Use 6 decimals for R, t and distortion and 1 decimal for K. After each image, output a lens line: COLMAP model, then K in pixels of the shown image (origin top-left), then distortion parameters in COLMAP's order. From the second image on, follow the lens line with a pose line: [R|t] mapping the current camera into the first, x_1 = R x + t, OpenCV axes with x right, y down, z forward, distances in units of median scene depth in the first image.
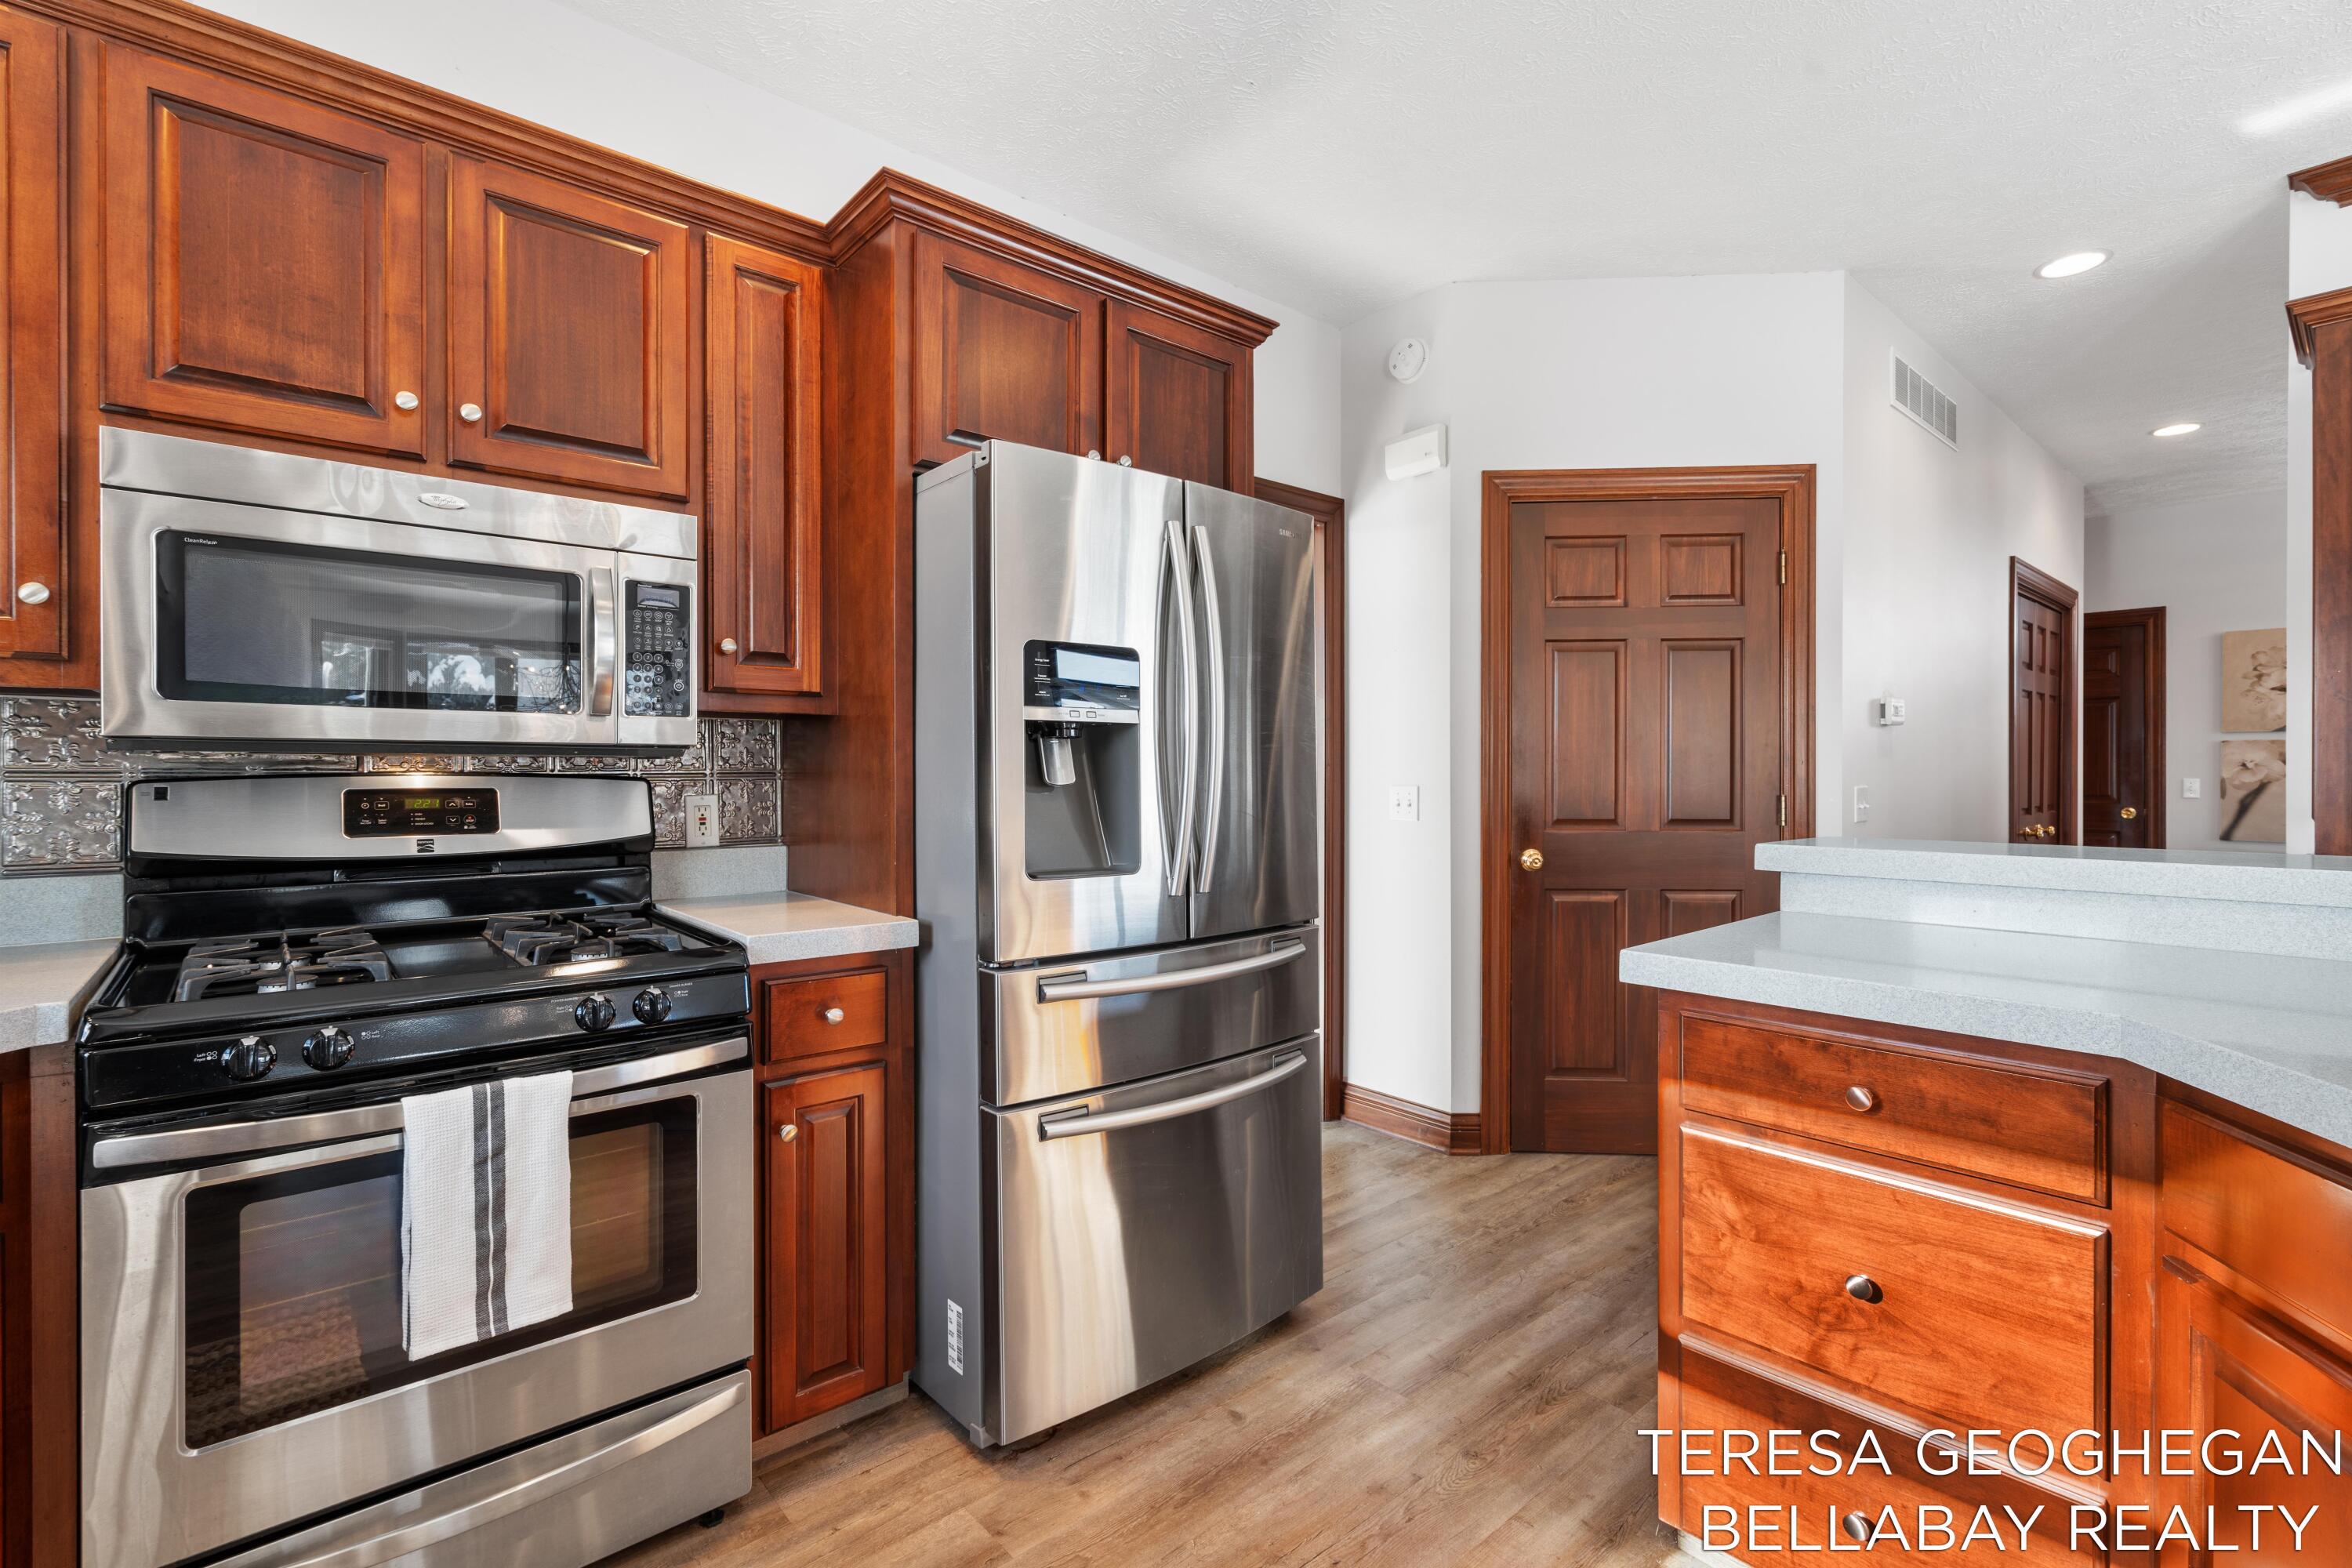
lens RADIAL K [[1050.5, 0, 1178.6], [0, 1050.5, 779.8], [0, 0, 1]] dist [-0.009858, 0.001481]
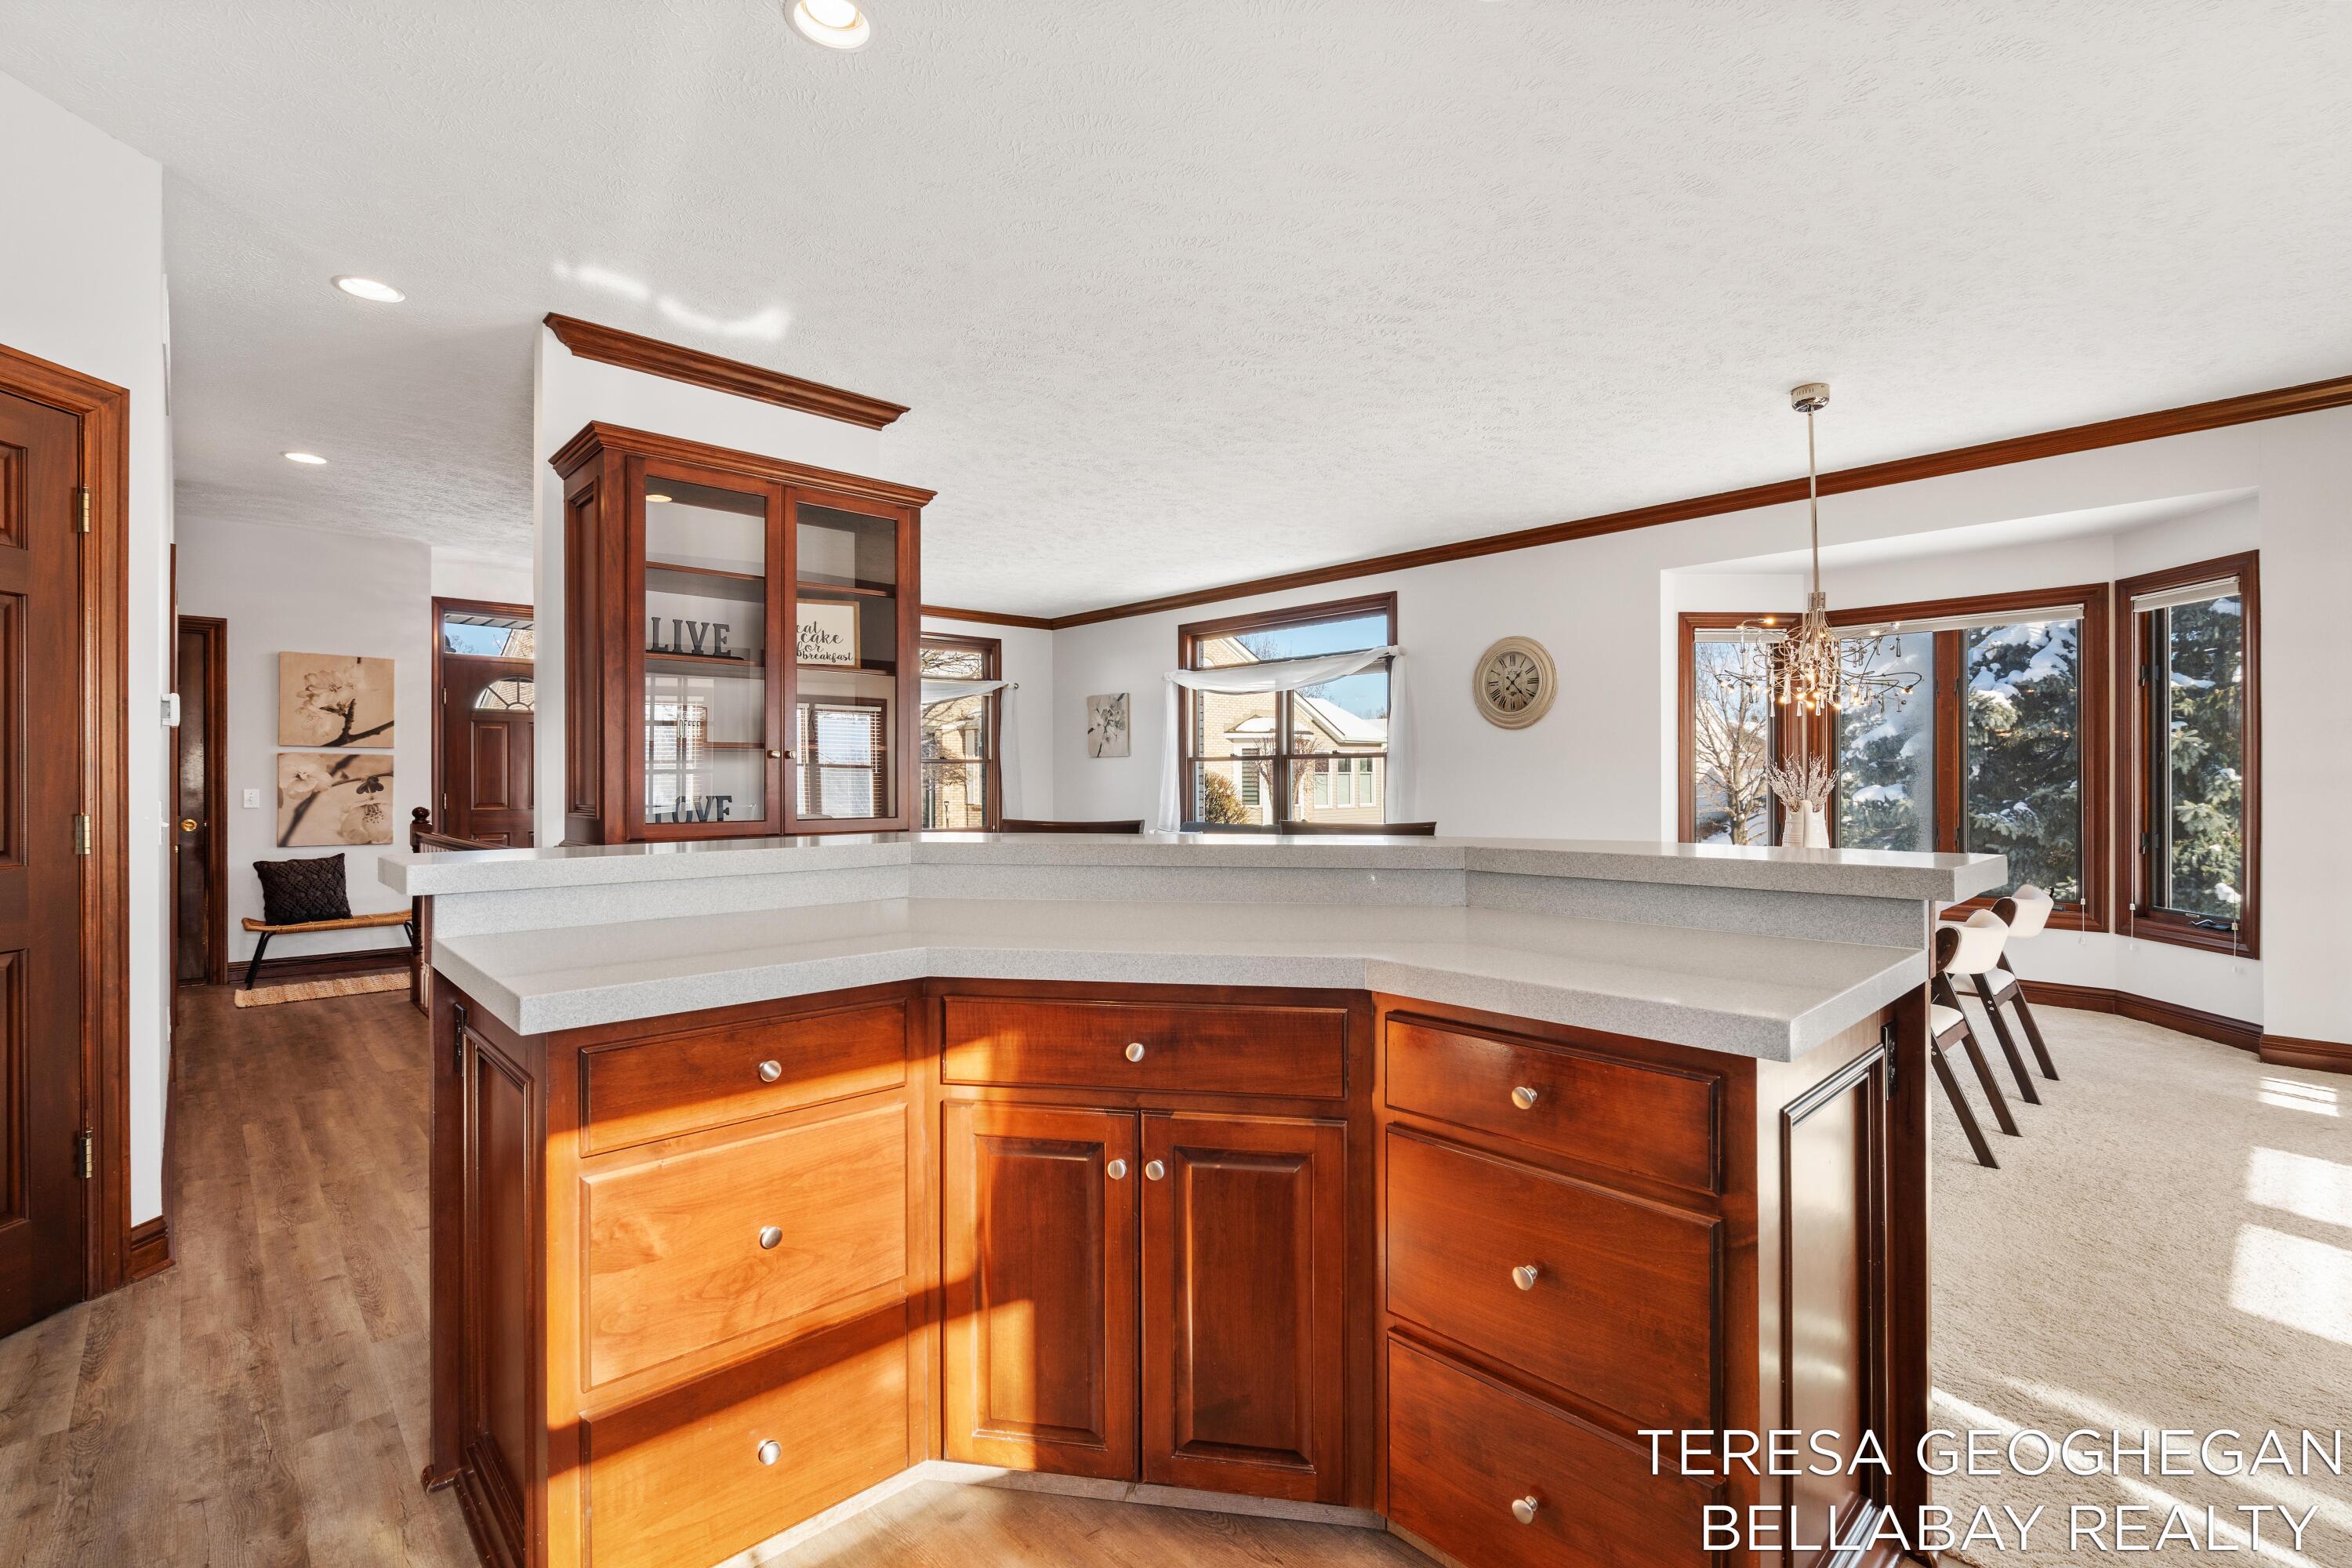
lens RADIAL K [[1050.5, 0, 1177.1], [0, 1050.5, 780.3], [0, 0, 1]] dist [-0.009858, 0.001481]
pose [[-0.053099, 0.001765, 0.998588, -0.206272], [0.008339, 0.999964, -0.001324, -0.001617], [-0.998554, 0.008257, -0.053112, 0.253524]]
